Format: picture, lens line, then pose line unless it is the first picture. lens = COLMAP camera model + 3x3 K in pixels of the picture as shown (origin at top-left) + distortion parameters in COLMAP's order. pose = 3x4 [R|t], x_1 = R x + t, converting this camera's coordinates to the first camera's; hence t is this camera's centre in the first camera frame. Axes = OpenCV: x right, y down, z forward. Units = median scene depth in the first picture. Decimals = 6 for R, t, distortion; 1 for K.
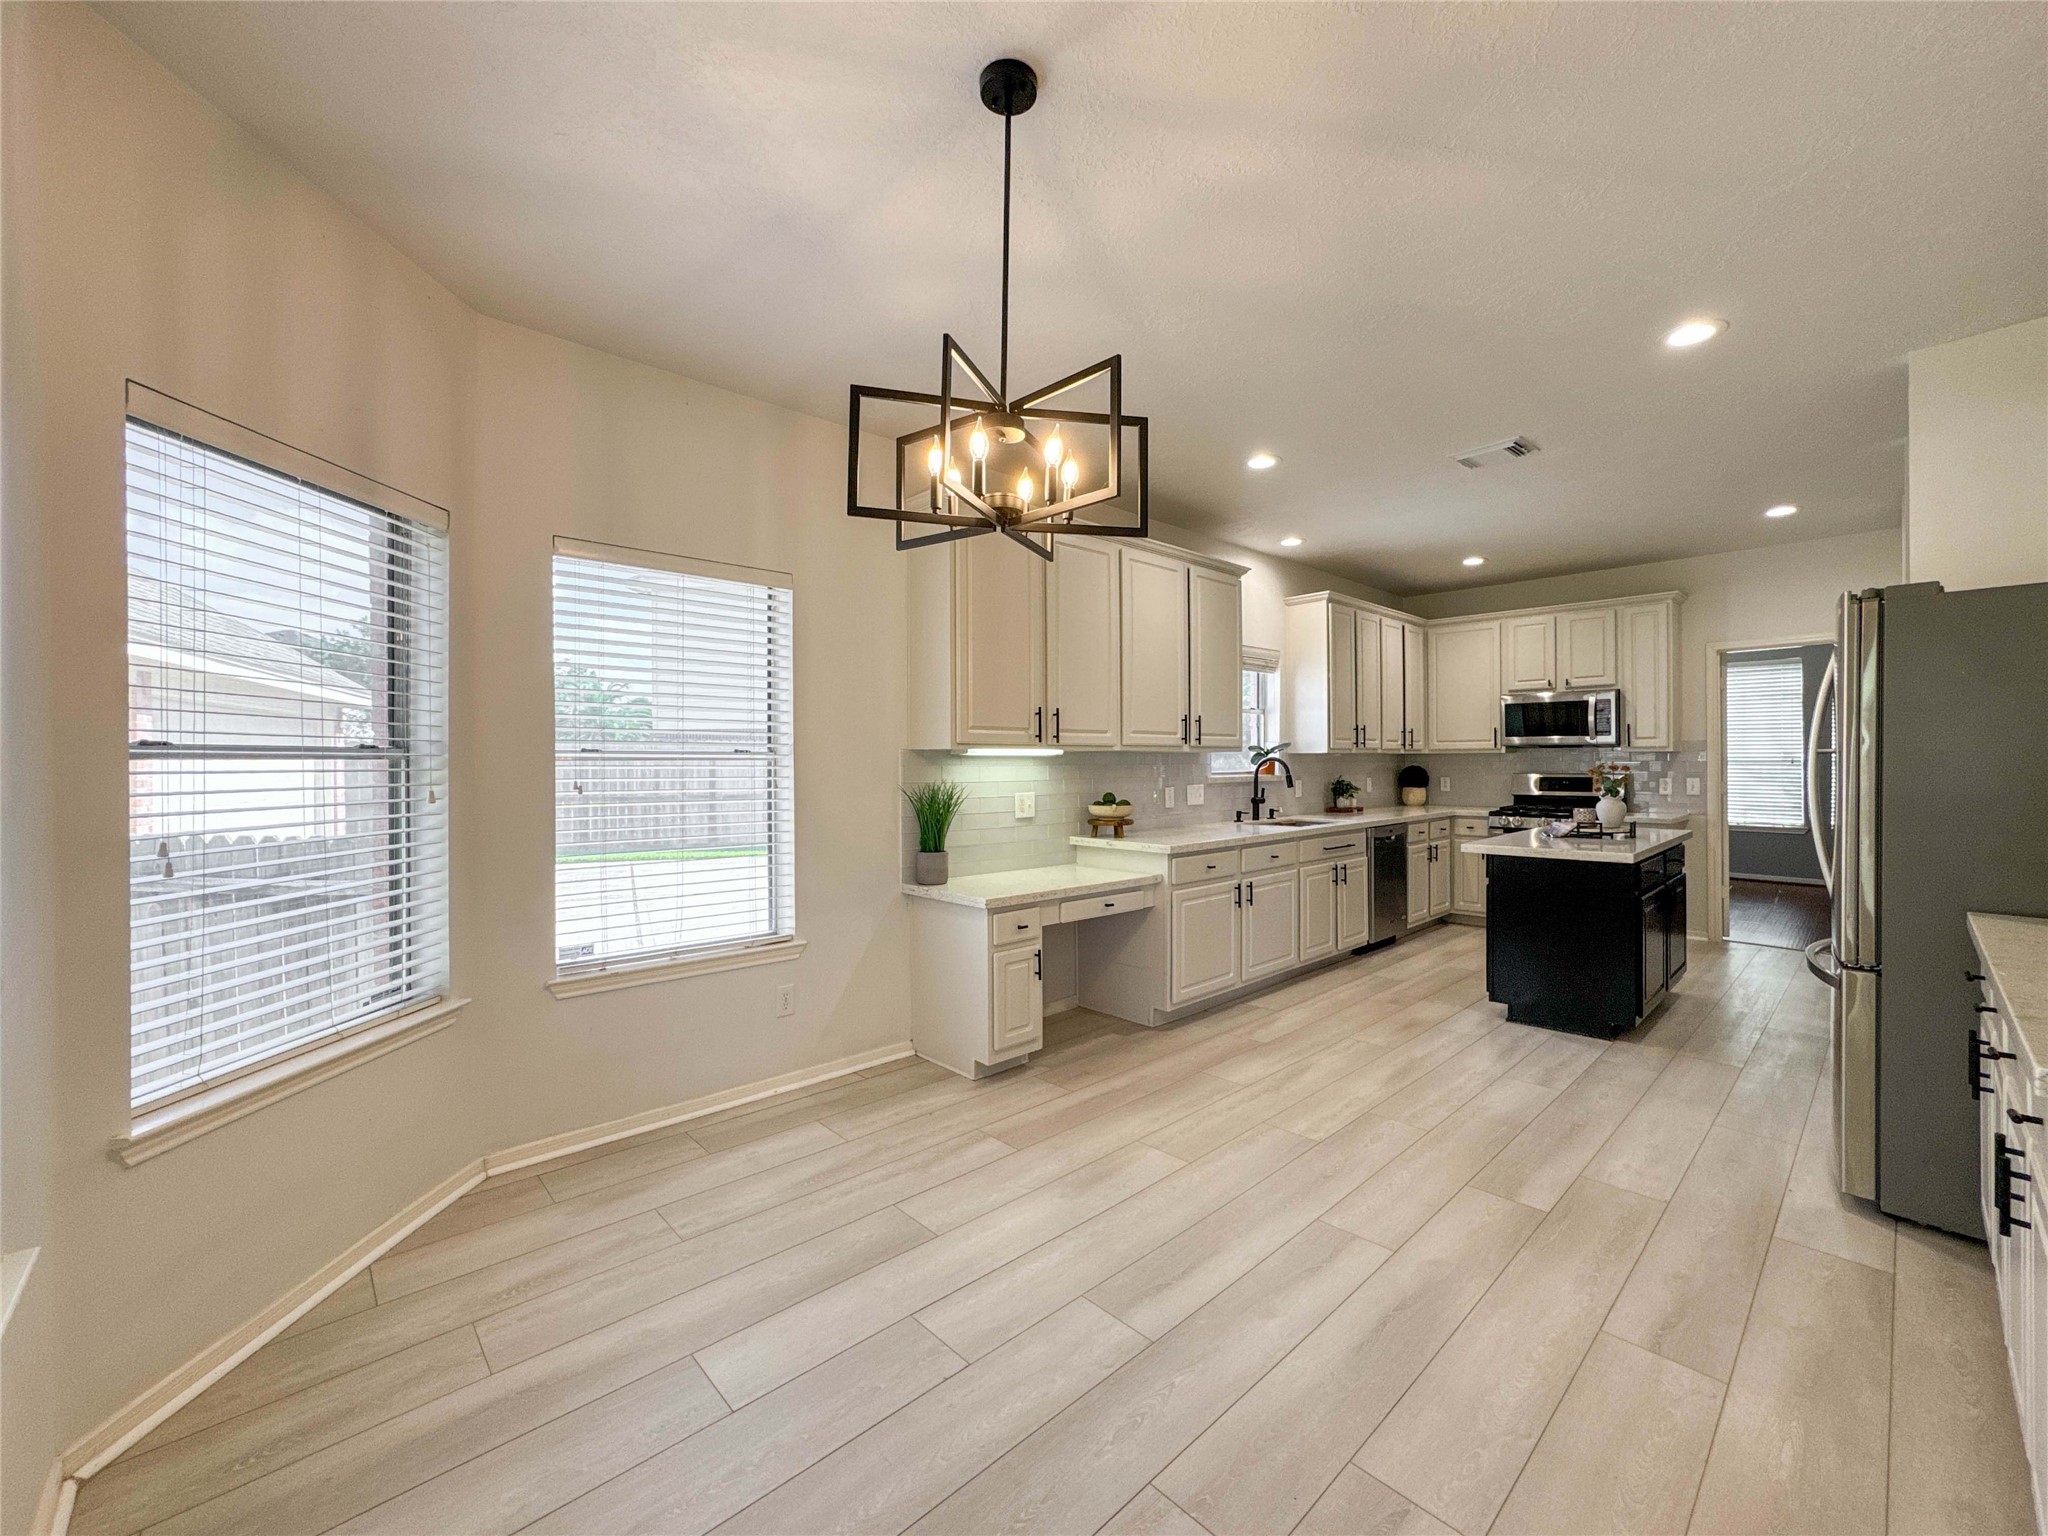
lens RADIAL K [[833.3, 0, 1025.4], [0, 833.3, 761.8], [0, 0, 1]] dist [-0.042897, 0.020217]
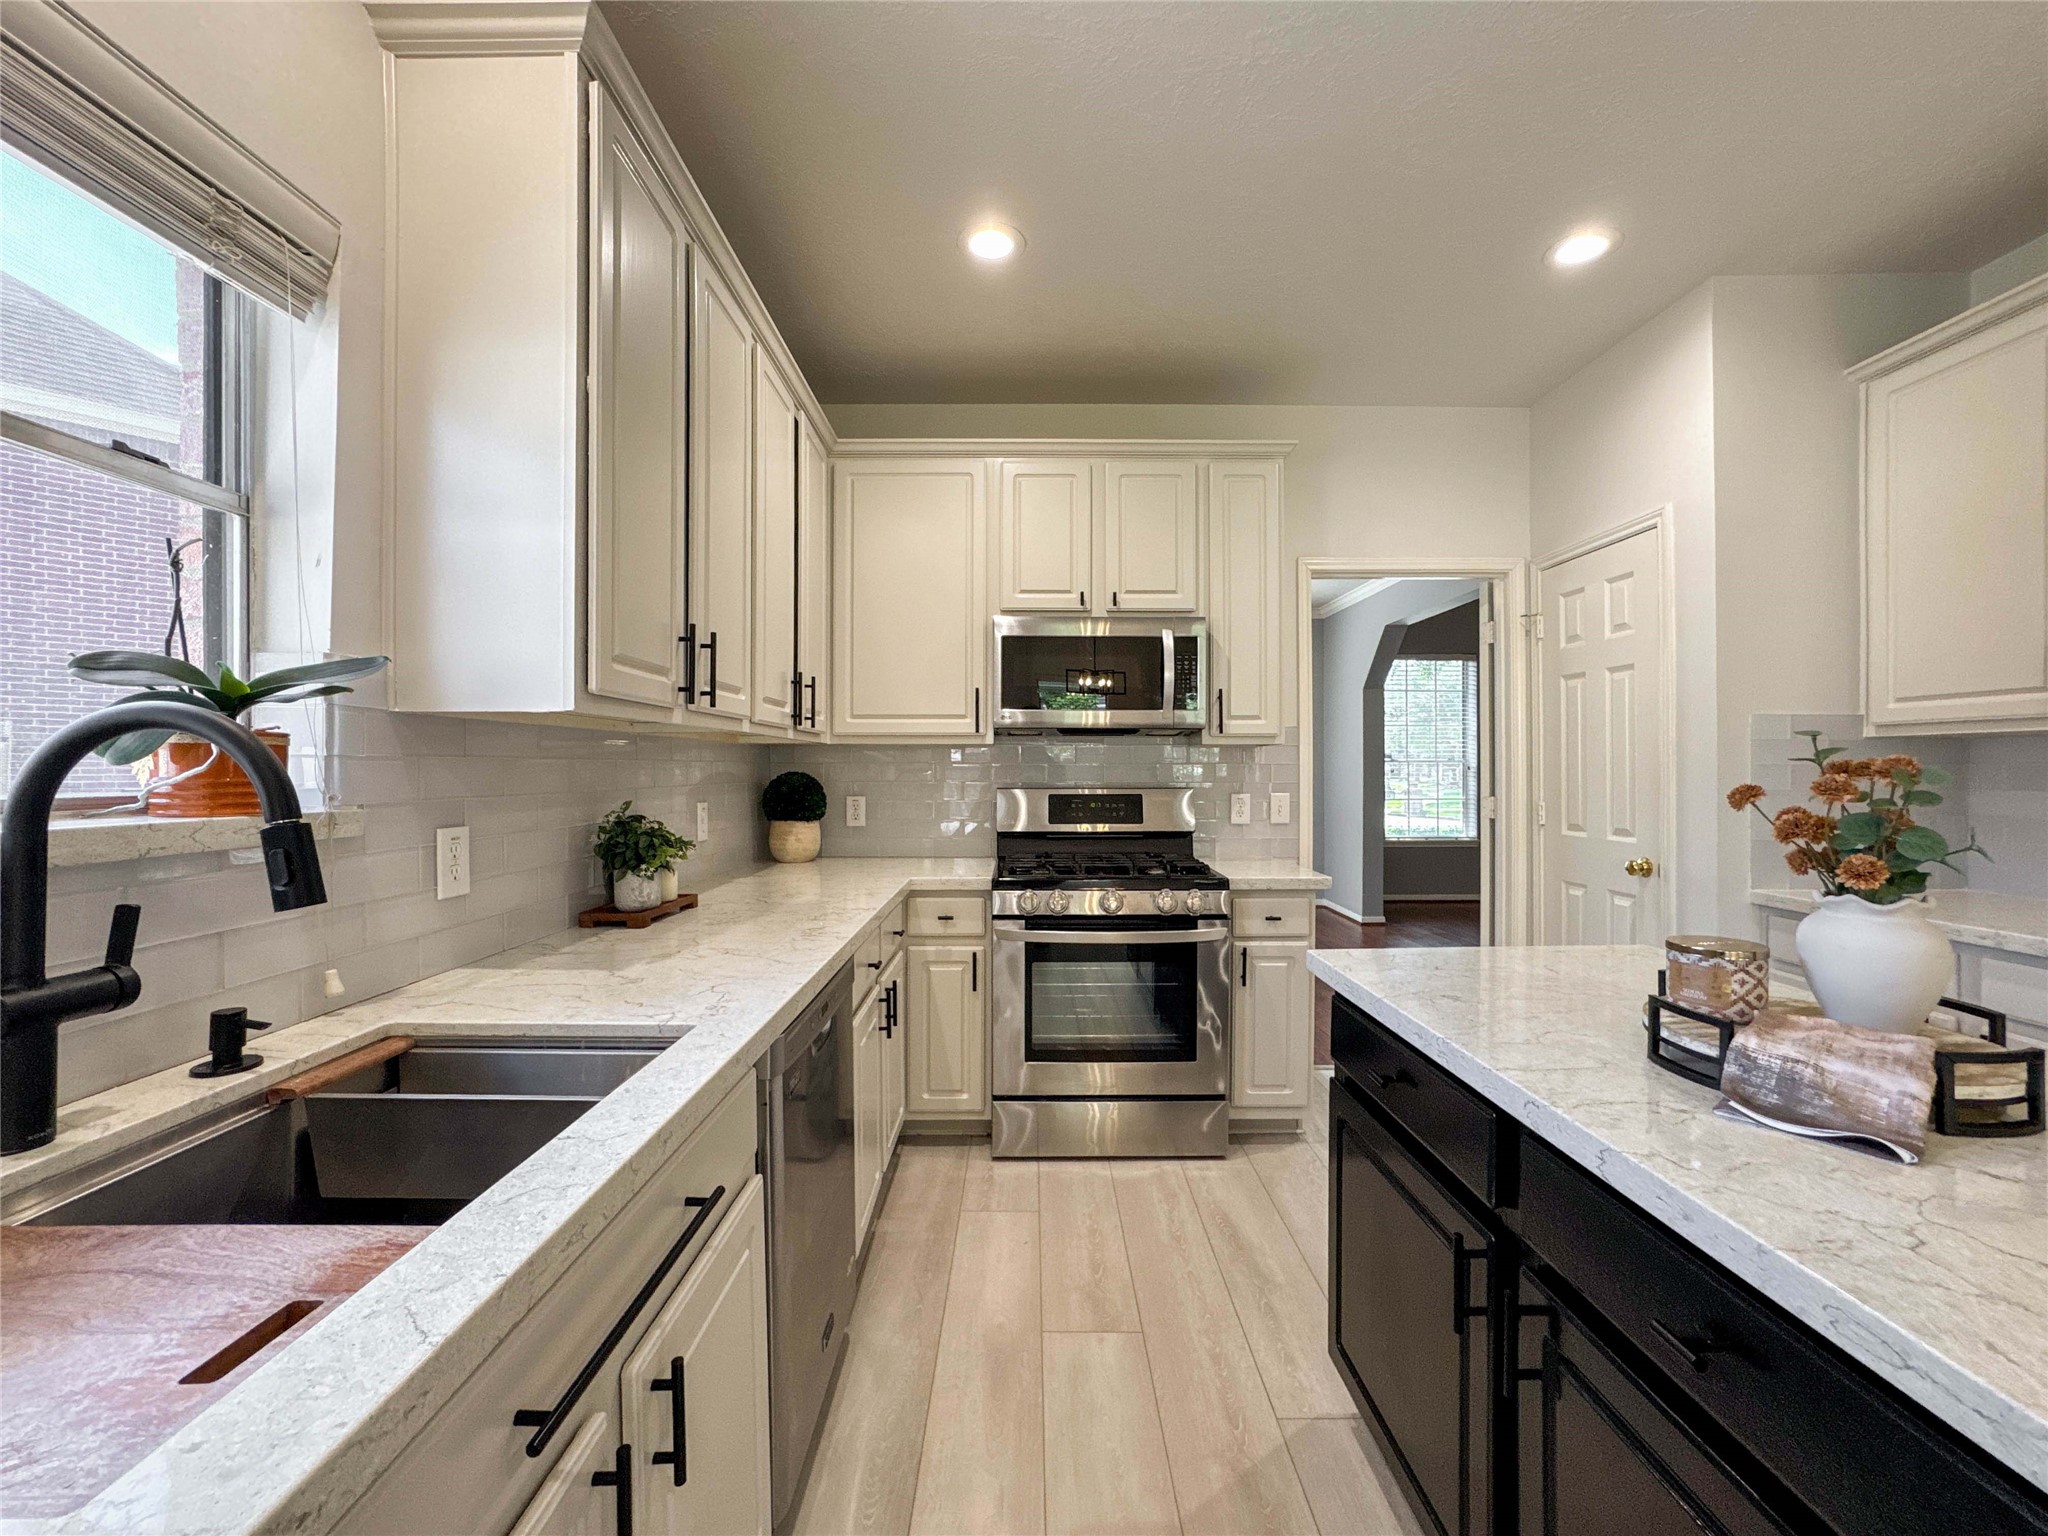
lens RADIAL K [[835.4, 0, 1024.0], [0, 835.4, 768.0], [0, 0, 1]] dist [-0.046890, 0.019532]
pose [[0.682089, 0.005419, 0.731249, 0.299084], [-0.002878, 0.999985, -0.004726, 0.005922], [-0.731264, 0.001119, 0.682094, 0.797976]]
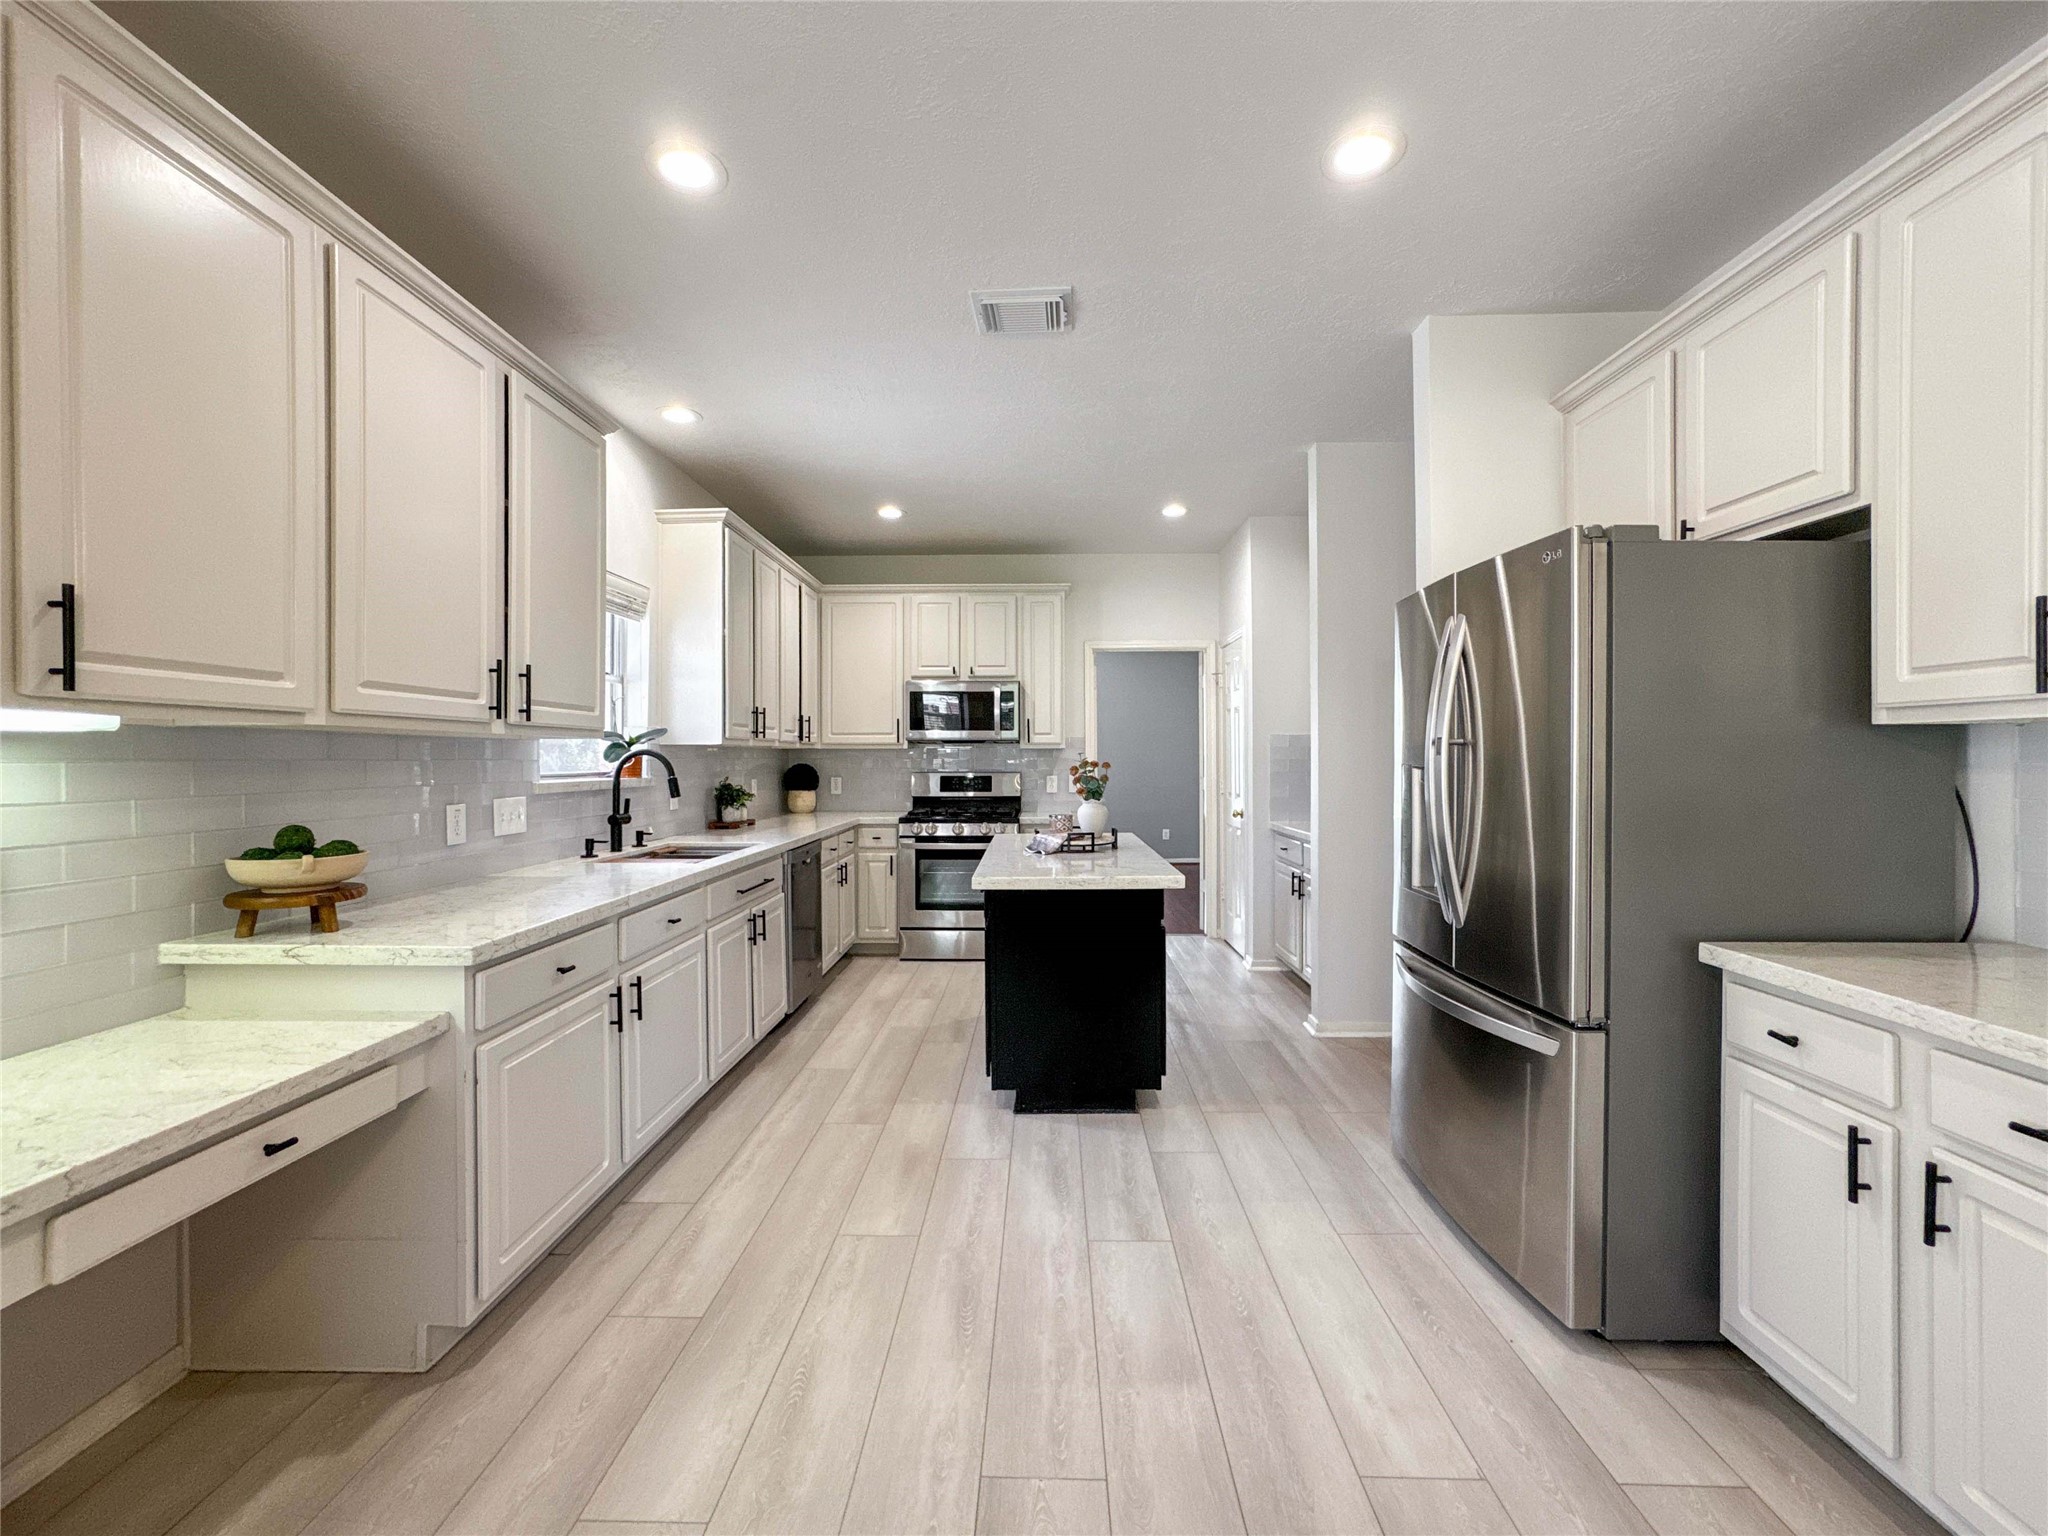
lens RADIAL K [[833.3, 0, 1025.4], [0, 833.3, 761.8], [0, 0, 1]] dist [-0.042897, 0.020217]
pose [[0.696663, 0.000670, 0.717398, 0.050261], [-0.001117, 0.999999, 0.000151, 0.003326], [-0.717398, -0.000906, 0.696663, 0.362203]]
